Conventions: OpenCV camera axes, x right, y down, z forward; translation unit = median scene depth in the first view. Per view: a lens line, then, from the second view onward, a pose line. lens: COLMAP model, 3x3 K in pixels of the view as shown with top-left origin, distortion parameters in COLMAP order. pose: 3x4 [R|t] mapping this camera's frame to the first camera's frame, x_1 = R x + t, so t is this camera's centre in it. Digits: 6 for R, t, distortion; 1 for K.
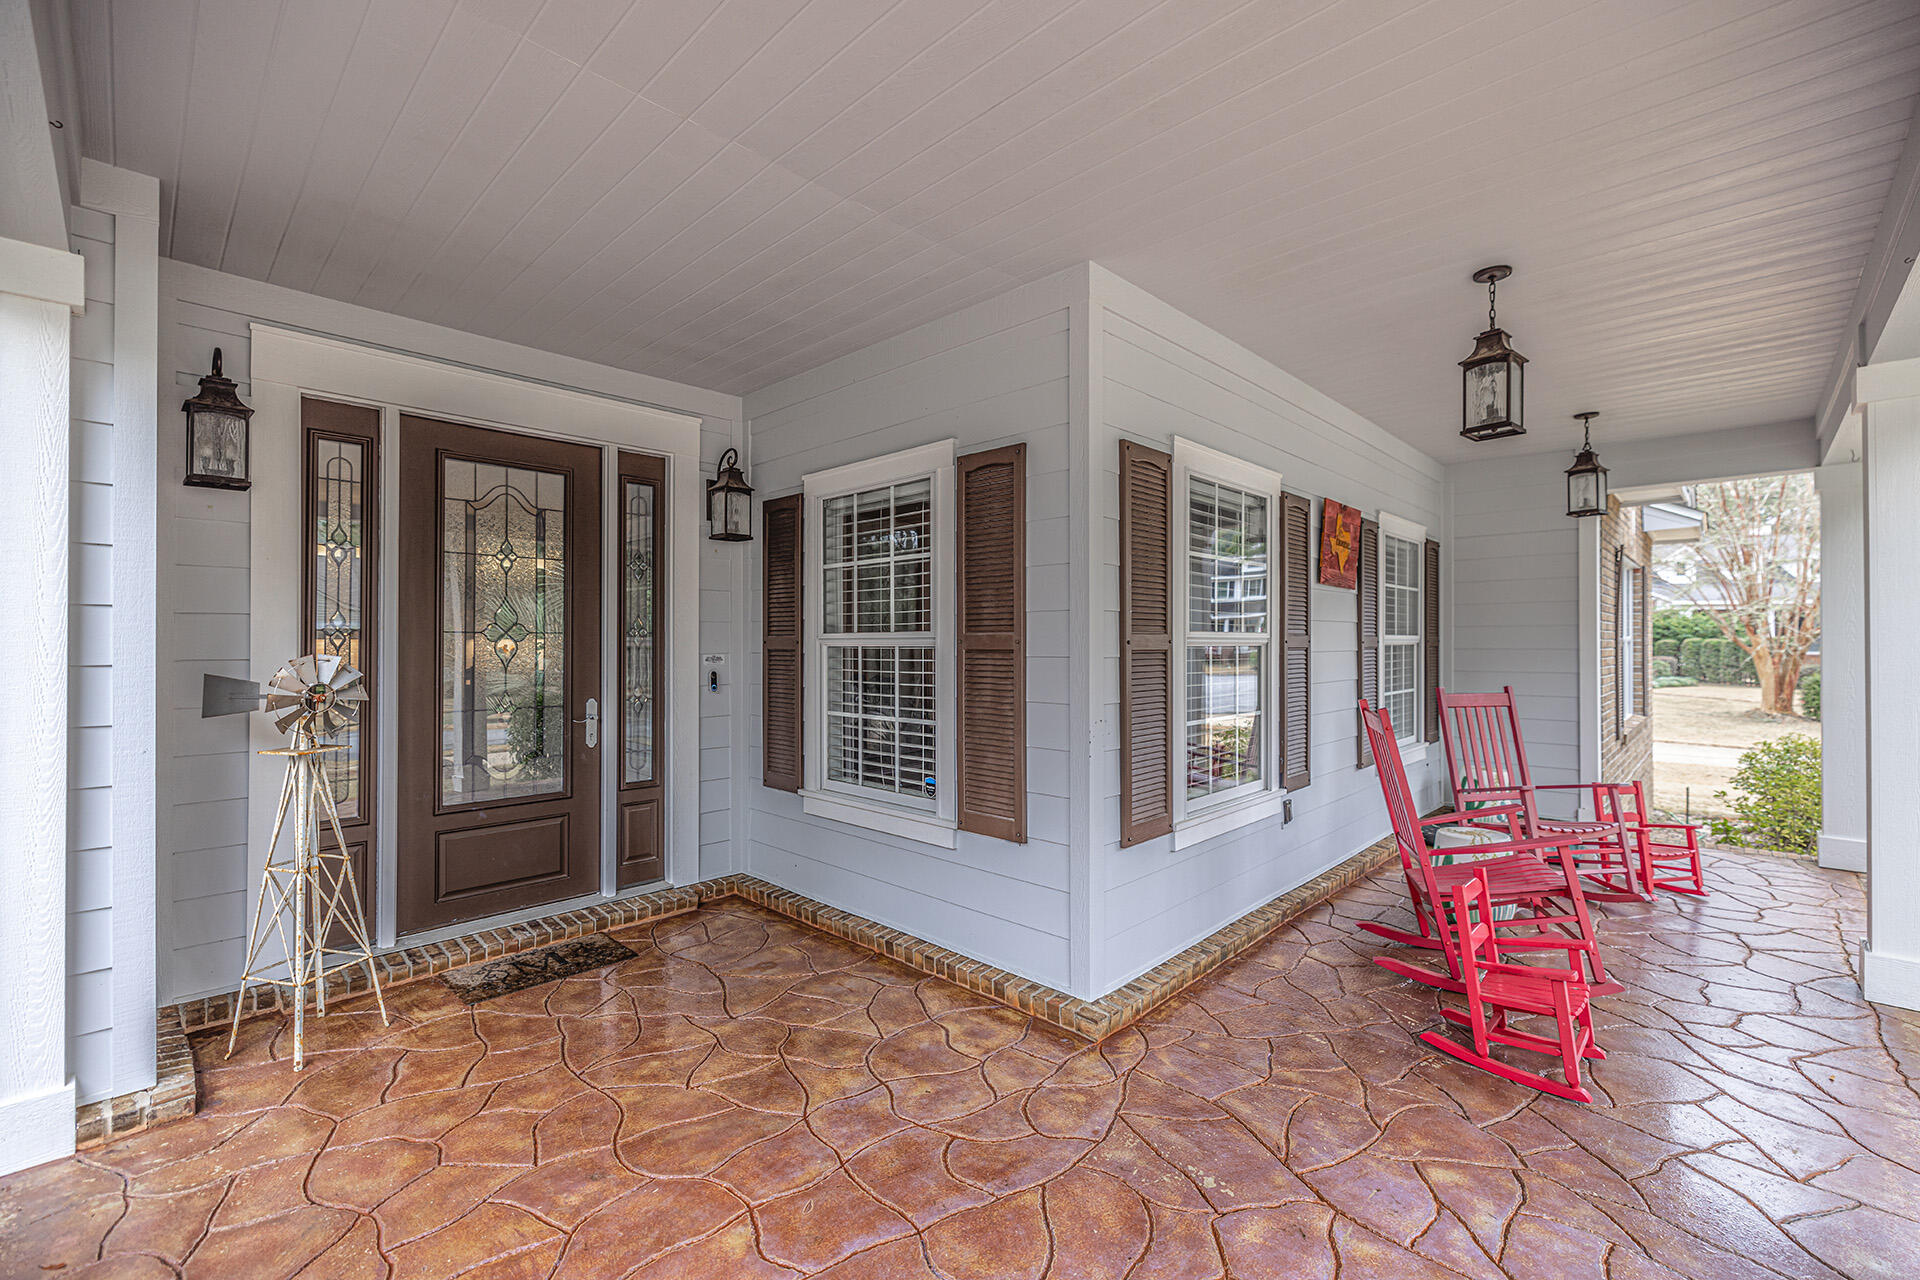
lens RADIAL K [[805.5, 0, 960.0], [0, 805.5, 640.0], [0, 0, 1]] dist [0.000243, -0.000061]
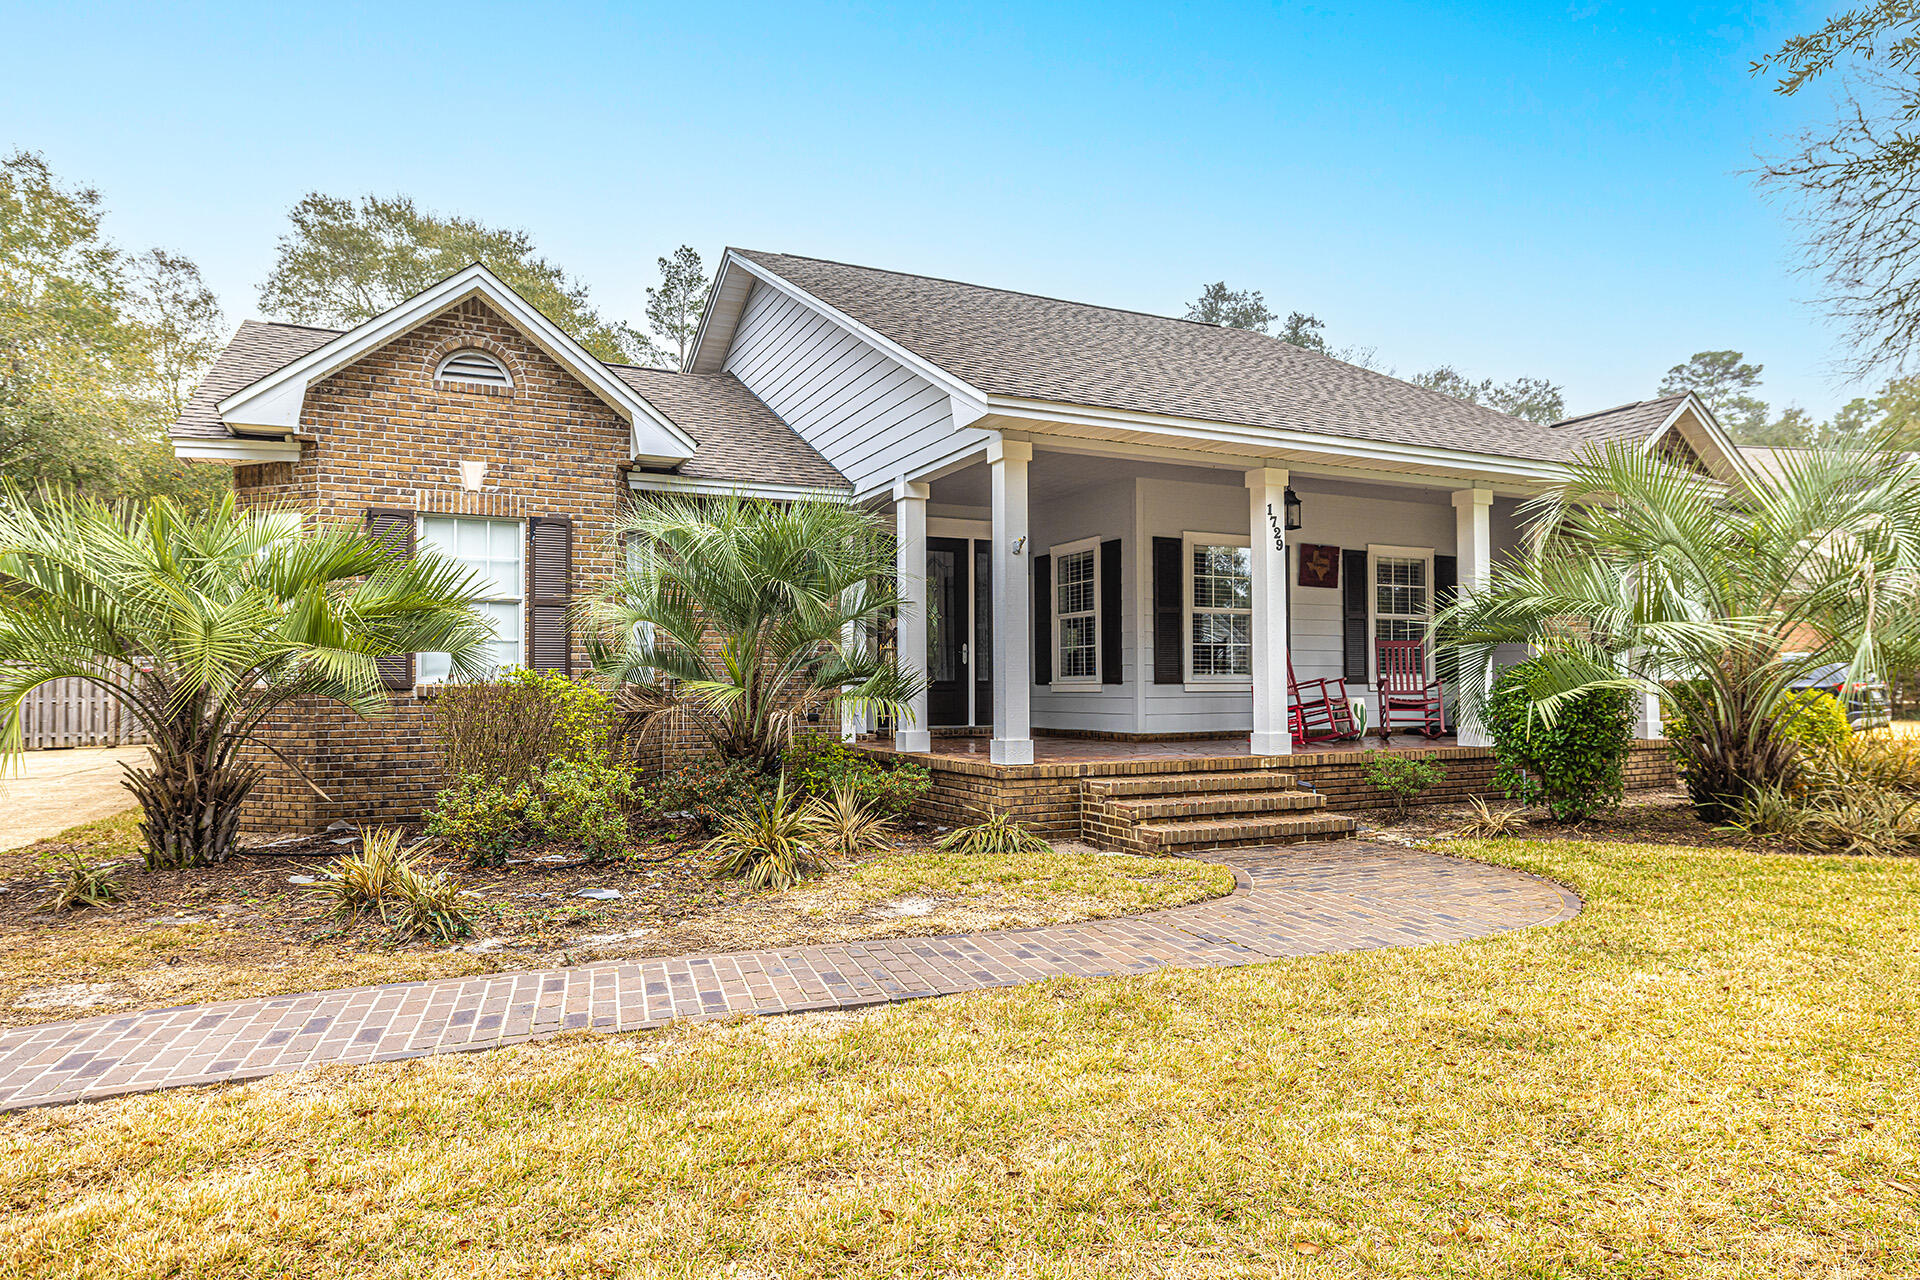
lens RADIAL K [[1146.3, 0, 961.8], [0, 1146.3, 666.0], [0, 0, 1]] dist [-0.005061, -0.000043]
pose [[0.940054, -0.008726, -0.340914, 0.795110], [0.004052, 0.999888, -0.014421, 0.214703], [0.341001, 0.012175, 0.939984, -2.517516]]
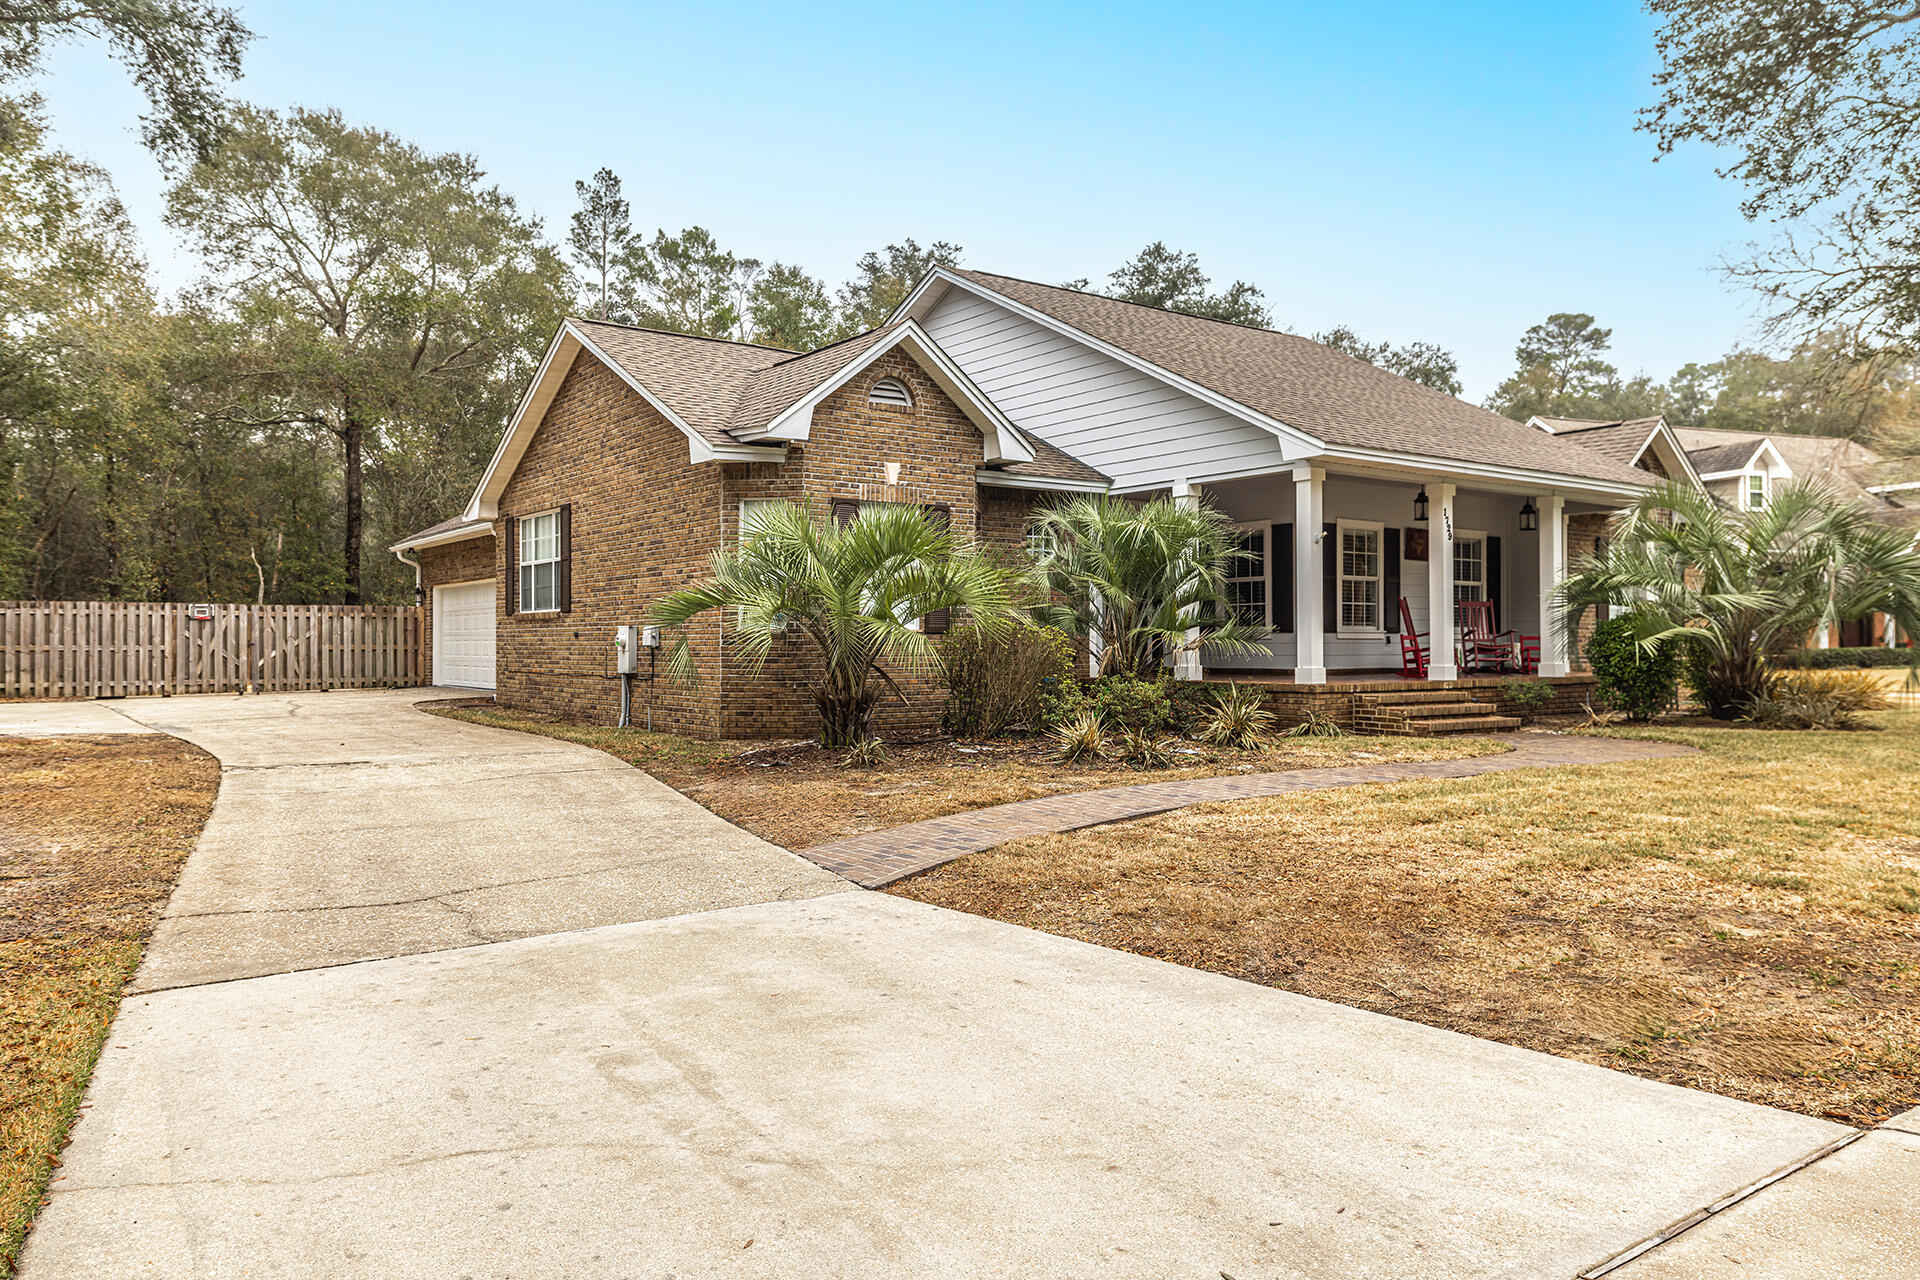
lens RADIAL K [[1340.1, 0, 960.0], [0, 1340.1, 640.0], [0, 0, 1]] dist [-0.000110, -0.003409]
pose [[0.986140, -0.000458, -0.165914, -0.349095], [0.000567, 1.000000, 0.000606, 0.246428], [0.165914, -0.000692, 0.986140, -4.607572]]
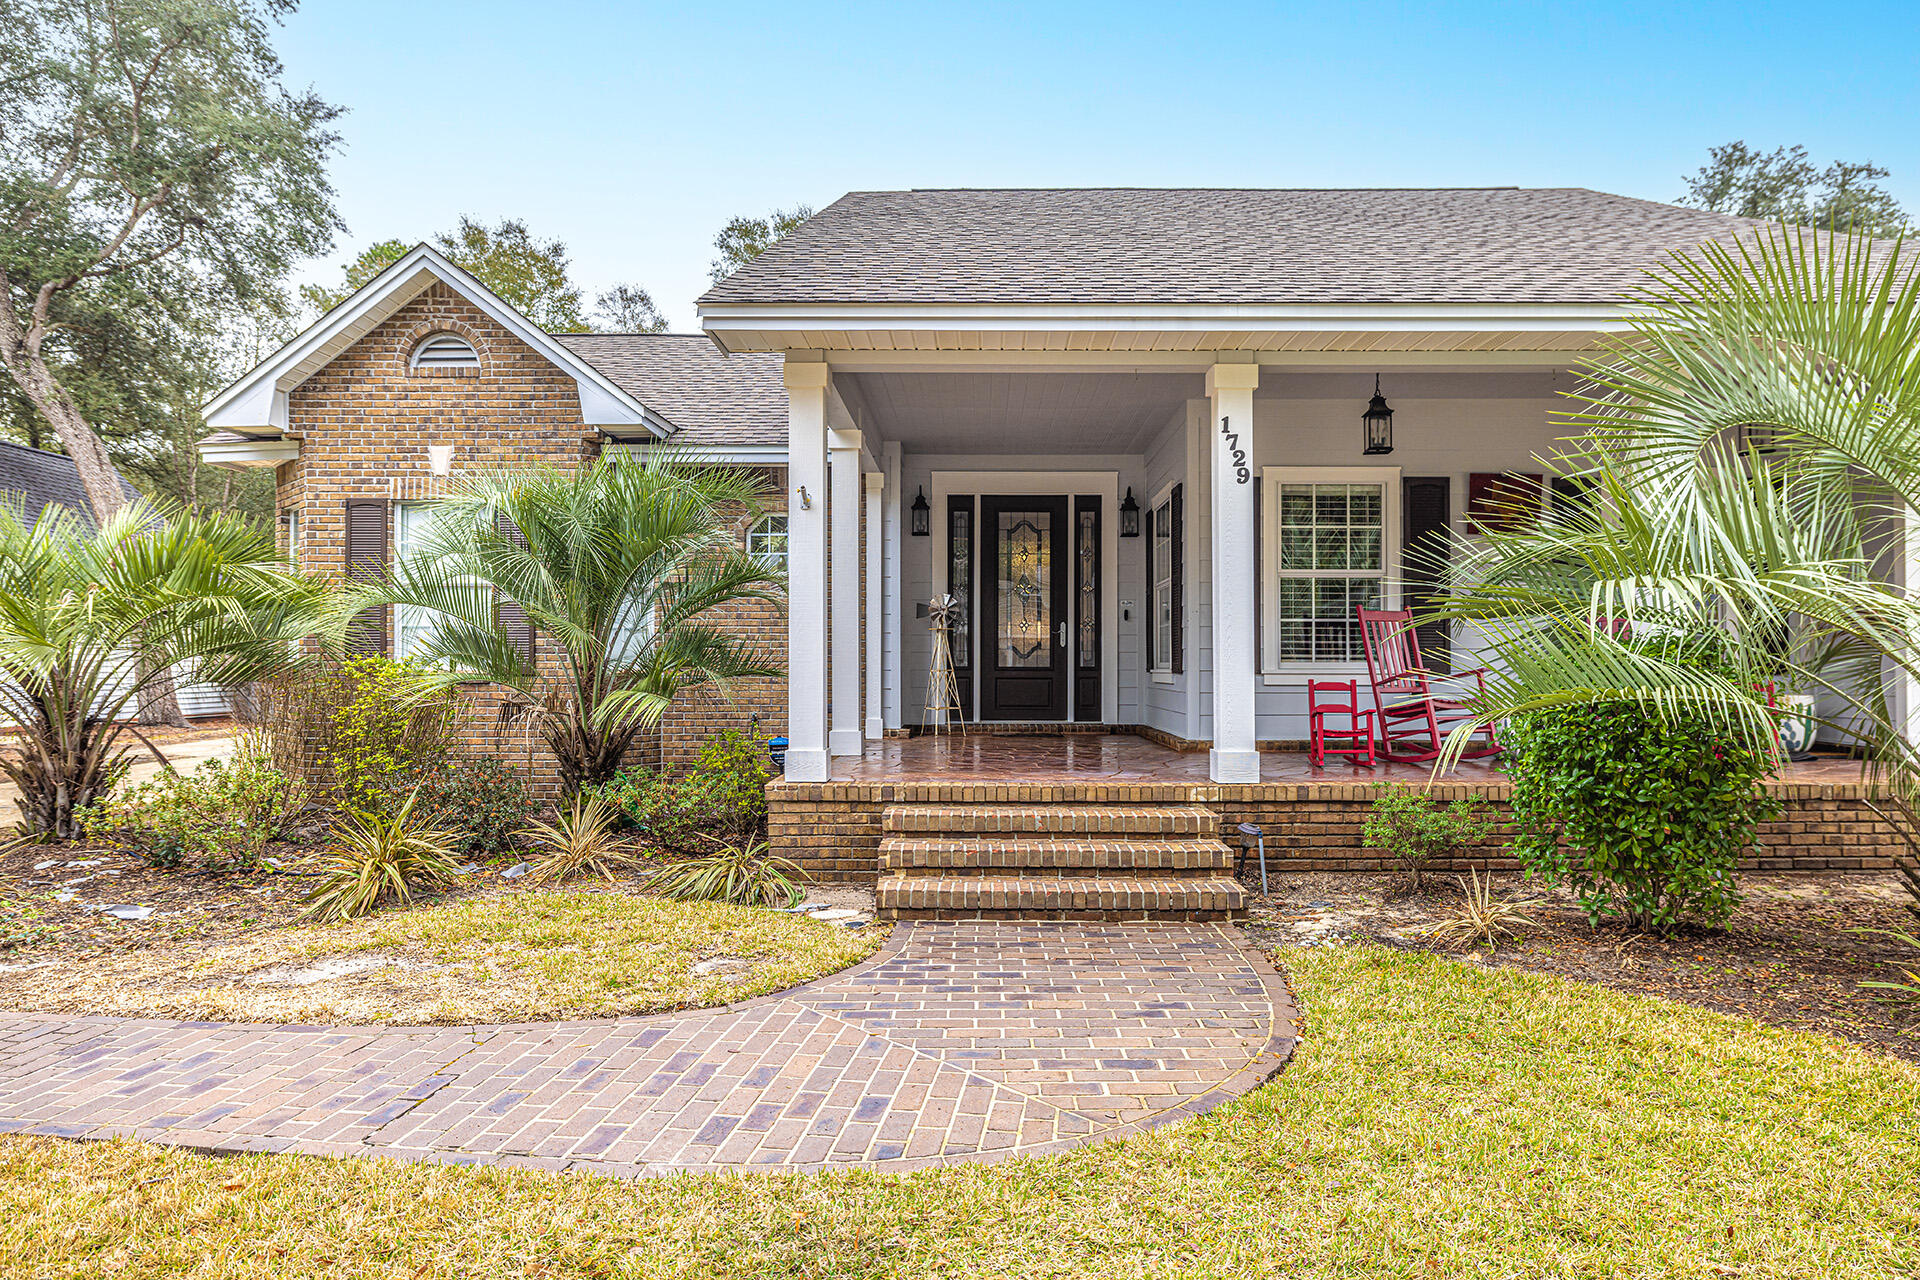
lens RADIAL K [[1154.4, 0, 970.9], [0, 1154.4, 659.1], [0, 0, 1]] dist [0.000113, 0.000674]
pose [[0.692494, -0.001074, -0.721423, 1.641392], [0.000598, 0.999999, -0.000915, 0.189292], [0.721424, 0.000202, 0.692494, -1.295227]]
